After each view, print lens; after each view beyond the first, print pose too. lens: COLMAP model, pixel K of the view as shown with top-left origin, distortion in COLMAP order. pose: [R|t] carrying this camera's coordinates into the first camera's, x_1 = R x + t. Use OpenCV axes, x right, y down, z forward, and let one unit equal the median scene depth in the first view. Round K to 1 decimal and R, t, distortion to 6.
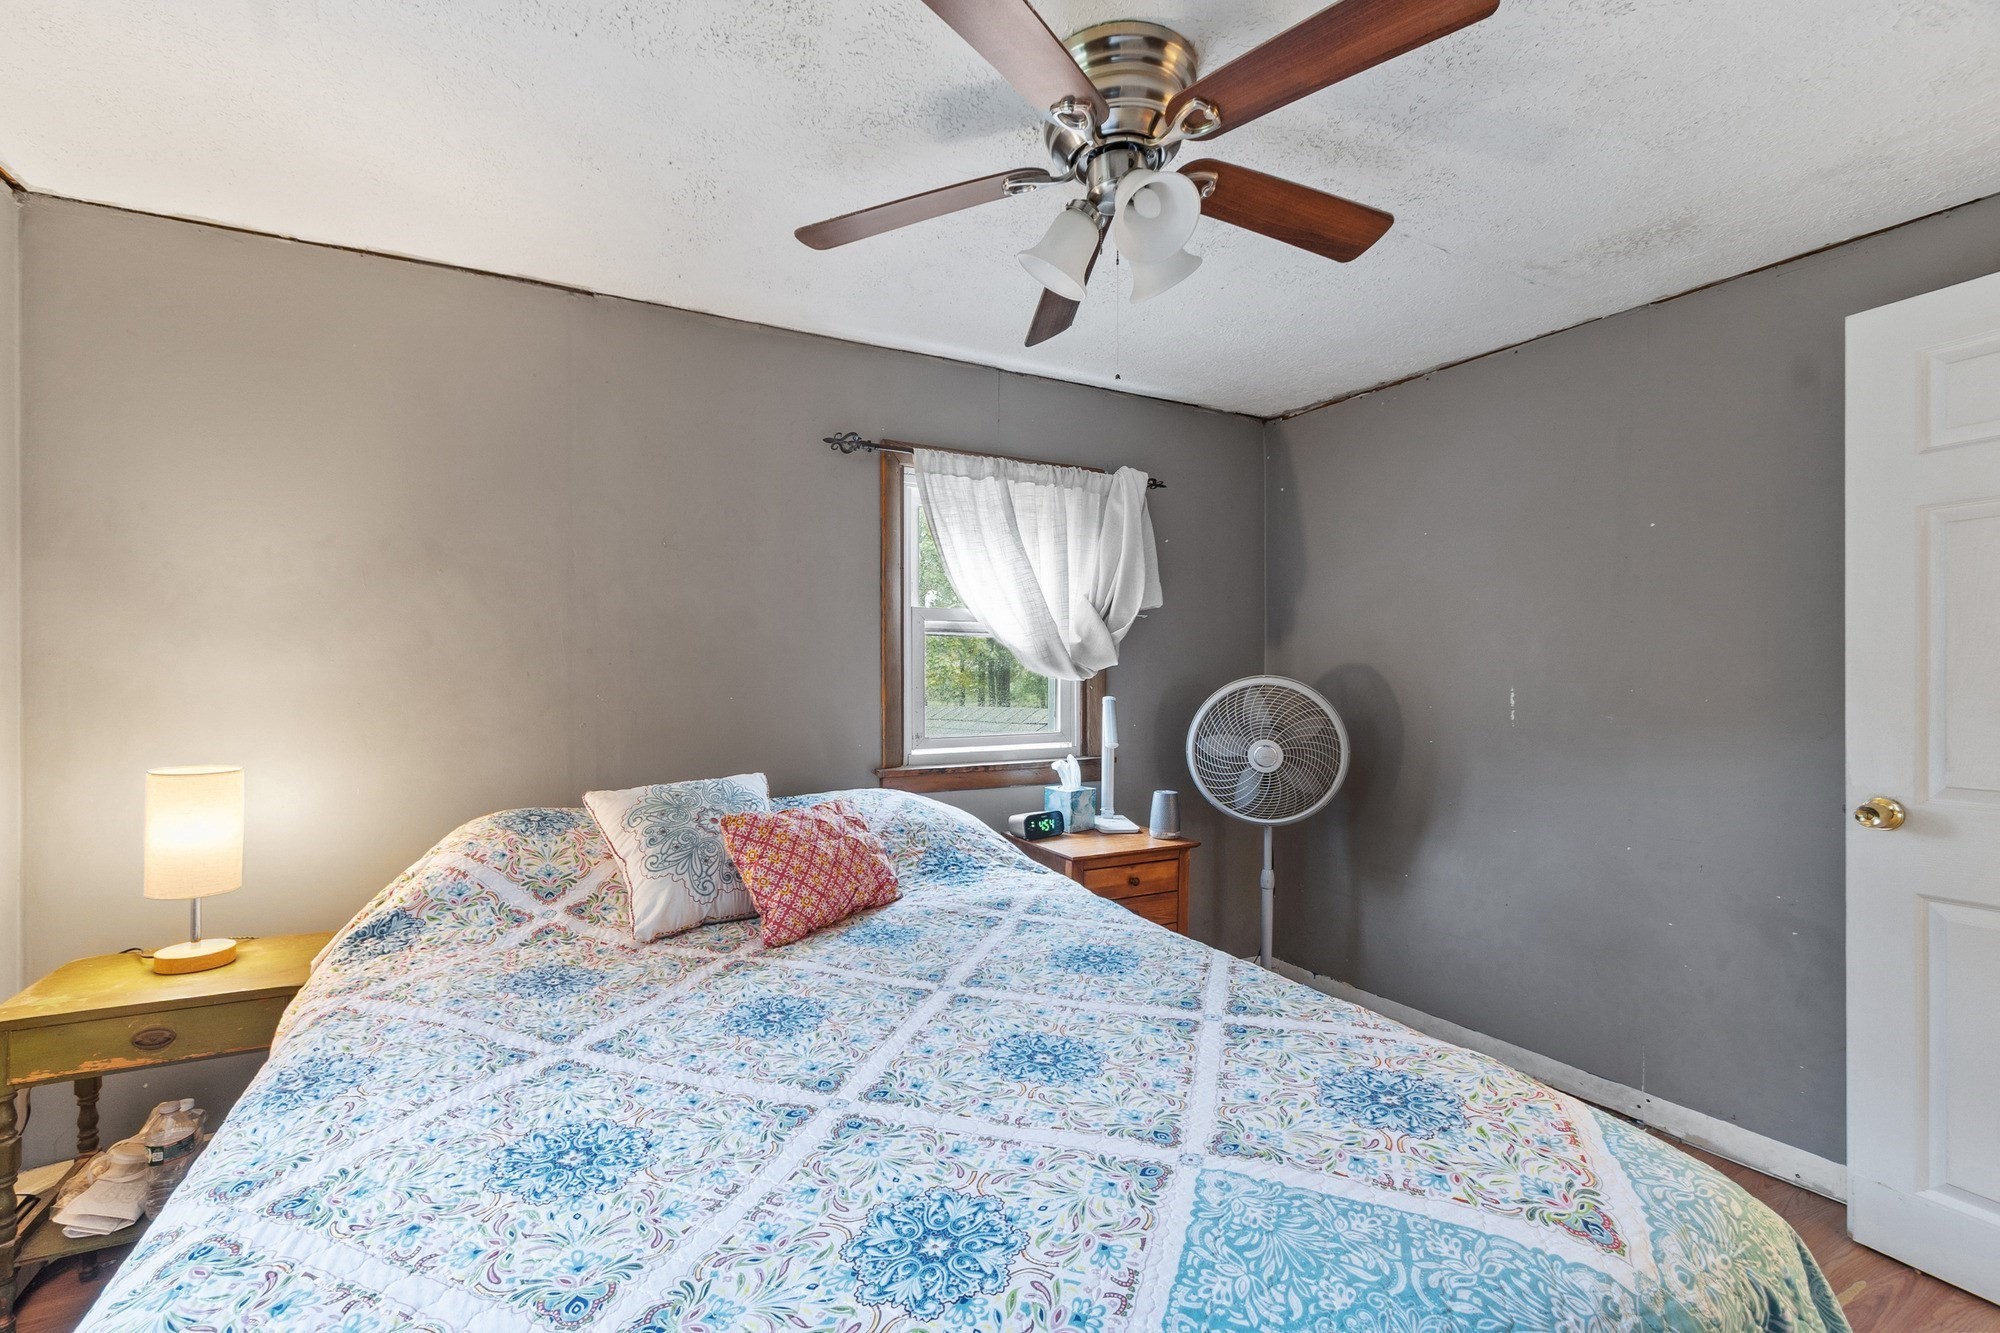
lens RADIAL K [[860.5, 0, 999.6], [0, 860.5, 681.8], [0, 0, 1]] dist [-0.003798, -0.000863]
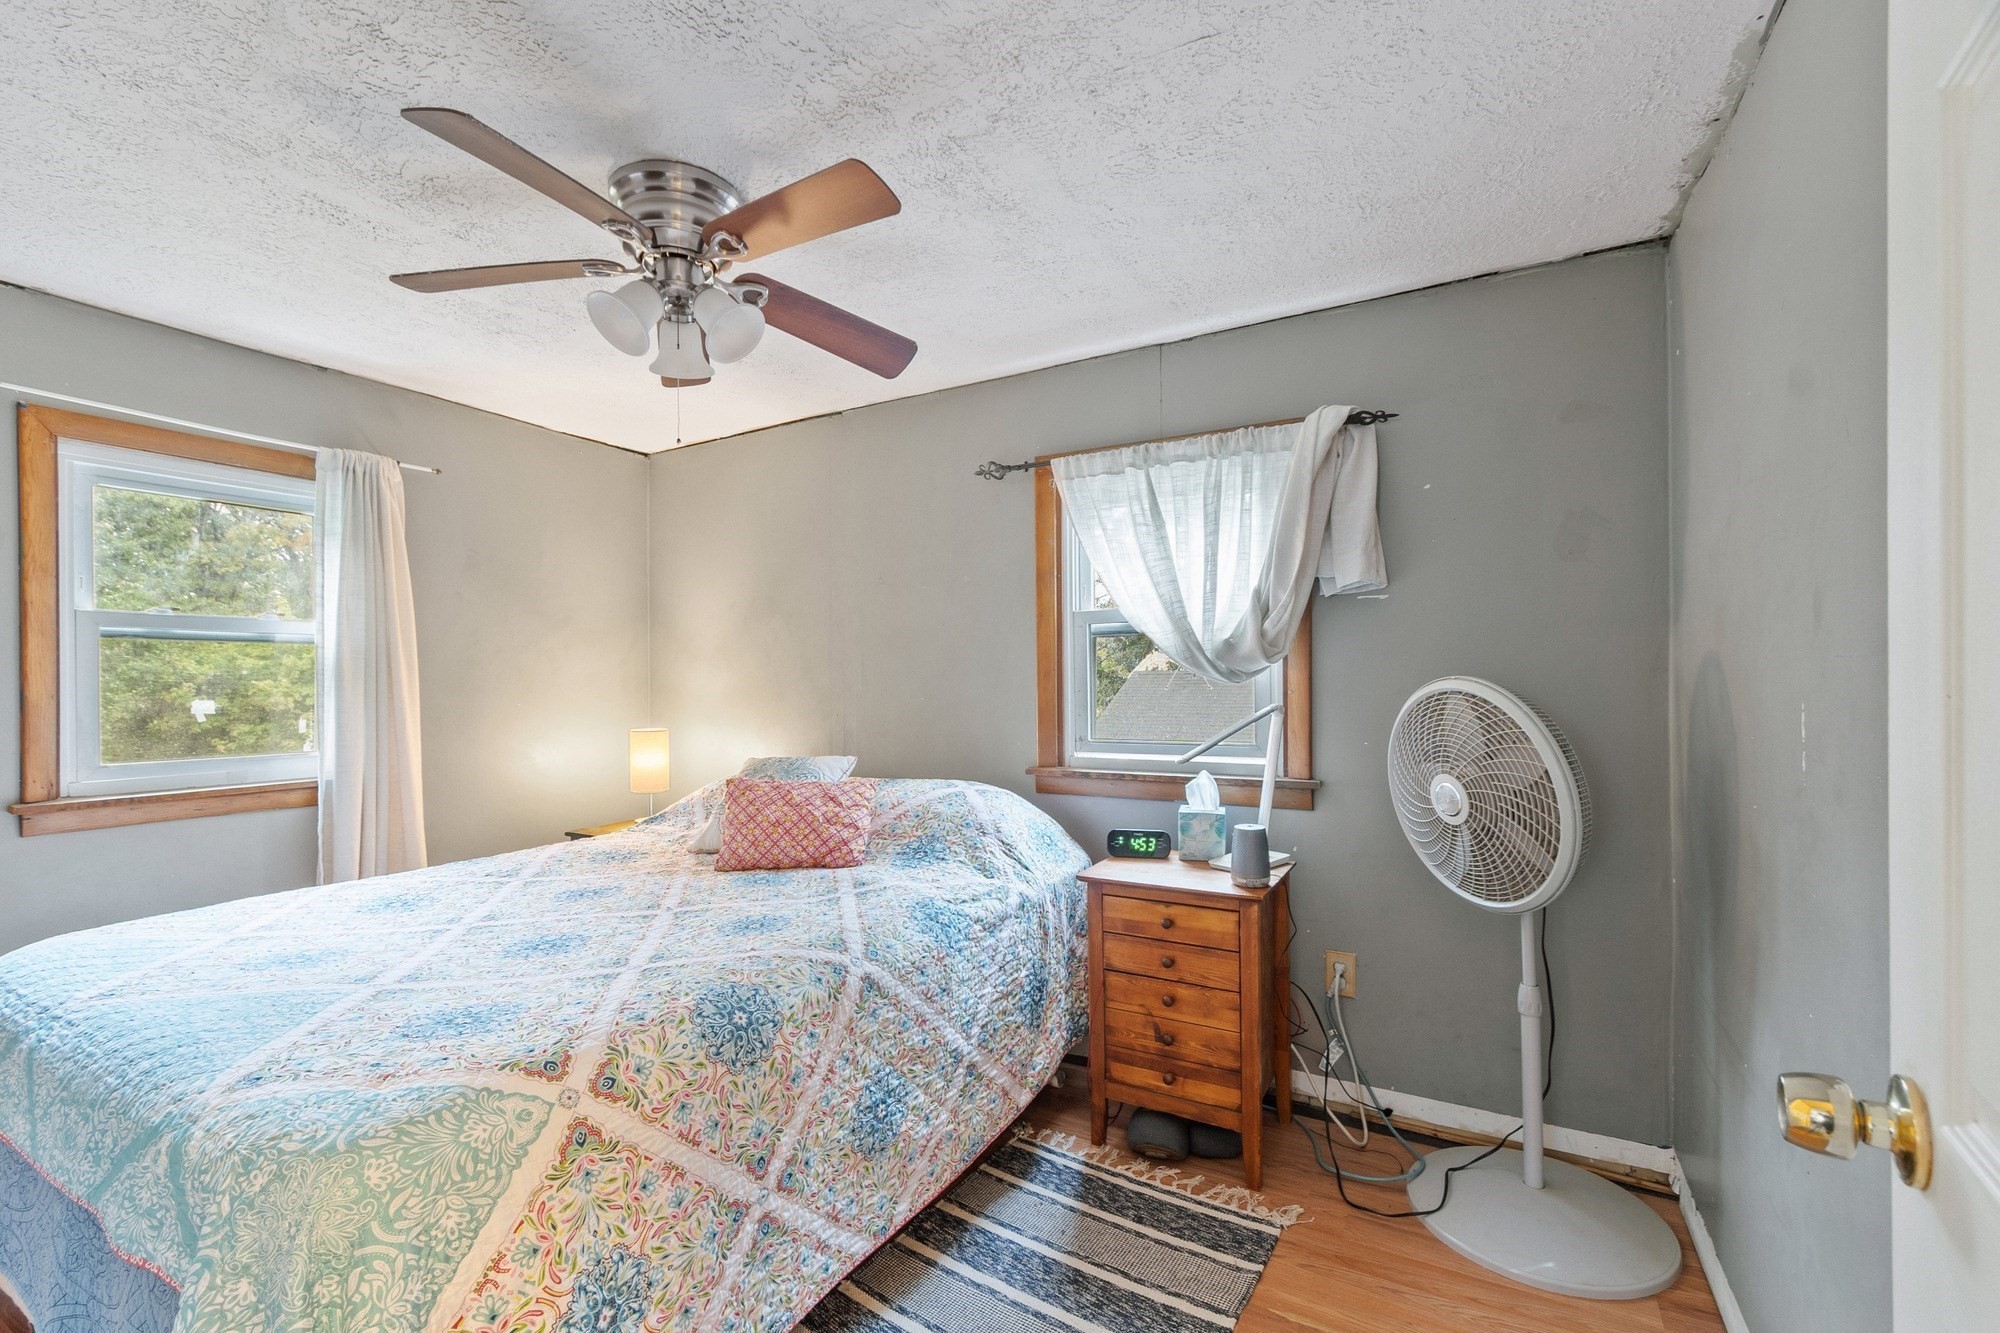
lens RADIAL K [[849.8, 0, 937.6], [0, 849.8, 681.4], [0, 0, 1]] dist [0.001057, -0.000032]
pose [[0.523110, -0.002419, -0.852262, 2.405468], [0.002035, 0.999997, -0.001590, -0.012400], [0.852263, -0.000902, 0.523113, 1.197650]]
